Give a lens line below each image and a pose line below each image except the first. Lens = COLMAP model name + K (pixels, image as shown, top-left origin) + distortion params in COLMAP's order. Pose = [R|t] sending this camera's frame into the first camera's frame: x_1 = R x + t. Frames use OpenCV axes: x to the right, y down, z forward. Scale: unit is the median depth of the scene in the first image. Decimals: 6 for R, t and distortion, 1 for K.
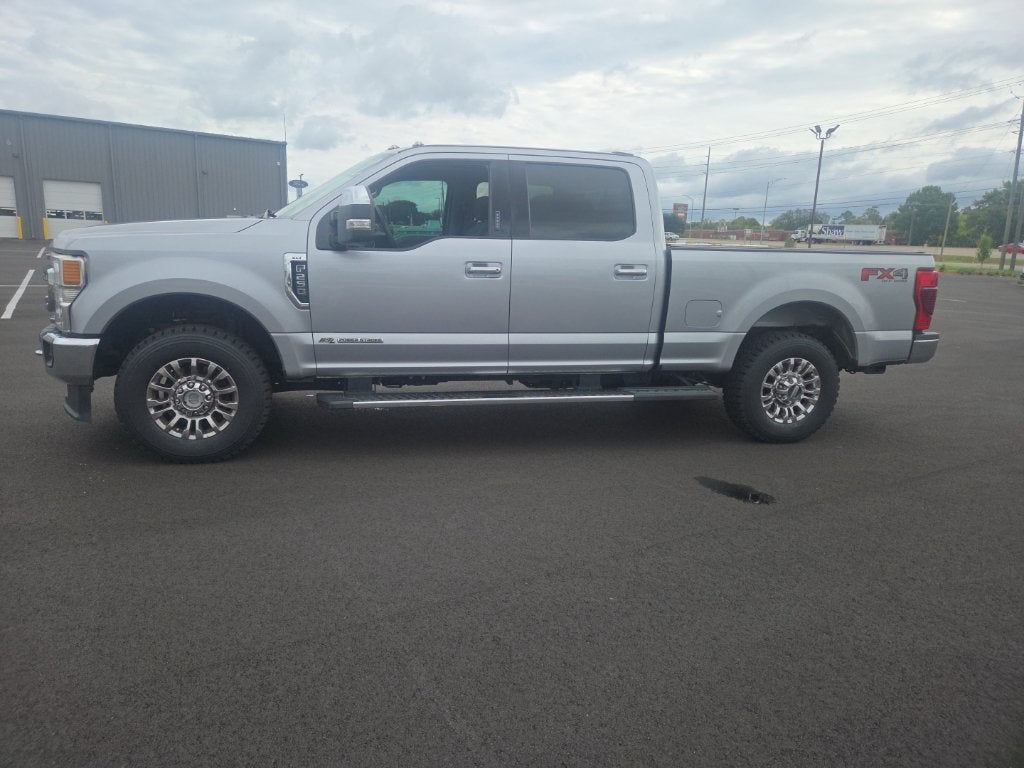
lens RADIAL K [[671.3, 0, 495.8], [0, 671.3, 394.7], [0, 0, 1]] dist [0.075140, -0.069365]
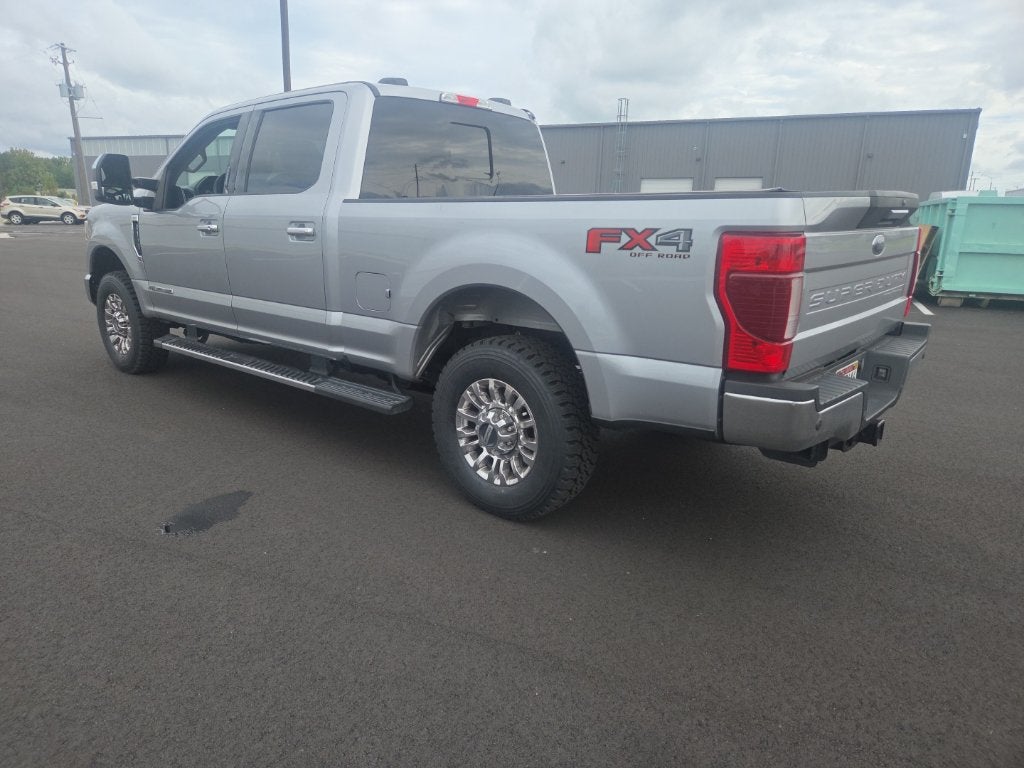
lens RADIAL K [[669.7, 0, 499.1], [0, 669.7, 406.7], [0, 0, 1]] dist [0.074555, -0.062661]
pose [[0.578503, 0.195370, -0.791938, 1.030618], [-0.173771, 0.978123, 0.114364, -0.111236], [0.796956, 0.071456, 0.599796, 0.723011]]
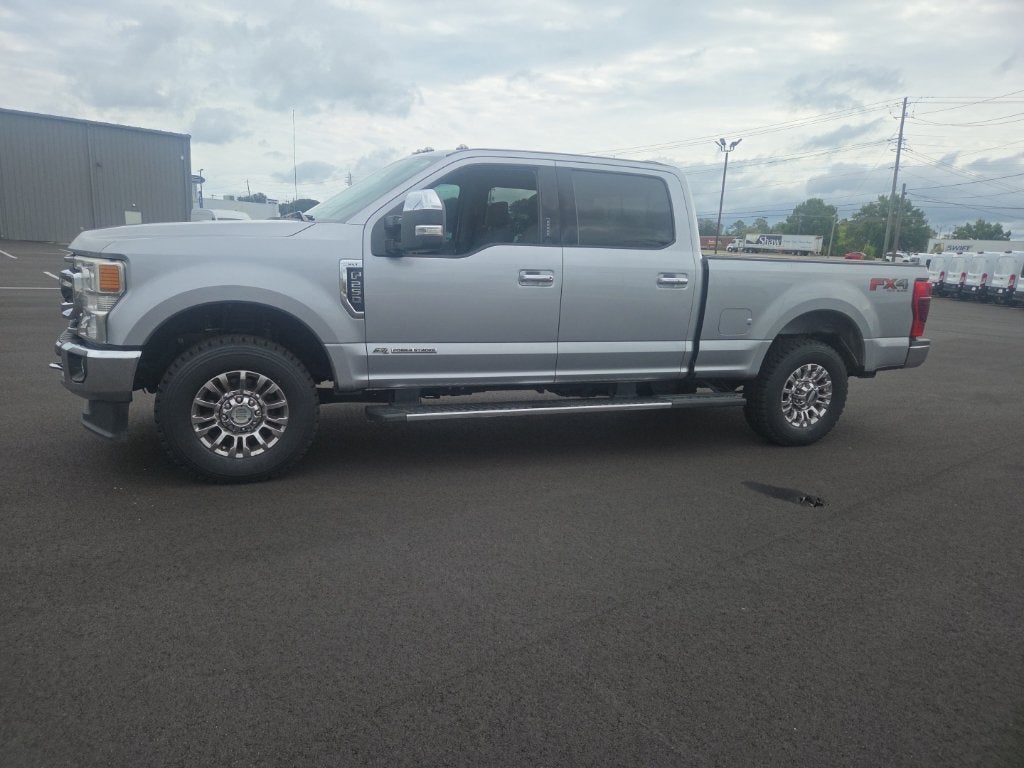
lens RADIAL K [[669.7, 0, 499.1], [0, 669.7, 406.7], [0, 0, 1]] dist [0.074555, -0.062661]
pose [[0.991518, -0.016176, 0.128957, -0.193059], [0.014565, 0.999804, 0.013432, -0.010749], [-0.129149, -0.011440, 0.991559, 0.028782]]
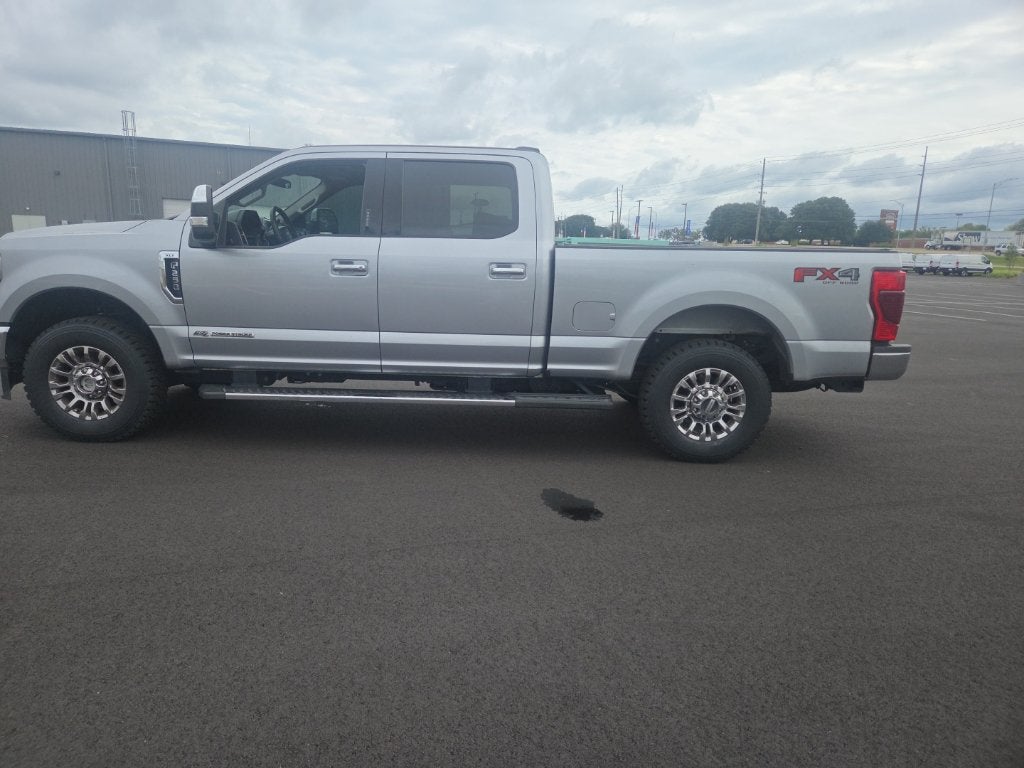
lens RADIAL K [[669.7, 0, 499.1], [0, 669.7, 406.7], [0, 0, 1]] dist [0.074555, -0.062661]
pose [[0.968557, 0.047125, -0.244289, 0.434908], [-0.047786, 0.998852, 0.003225, 0.007870], [0.244161, 0.008550, 0.969697, 0.075823]]
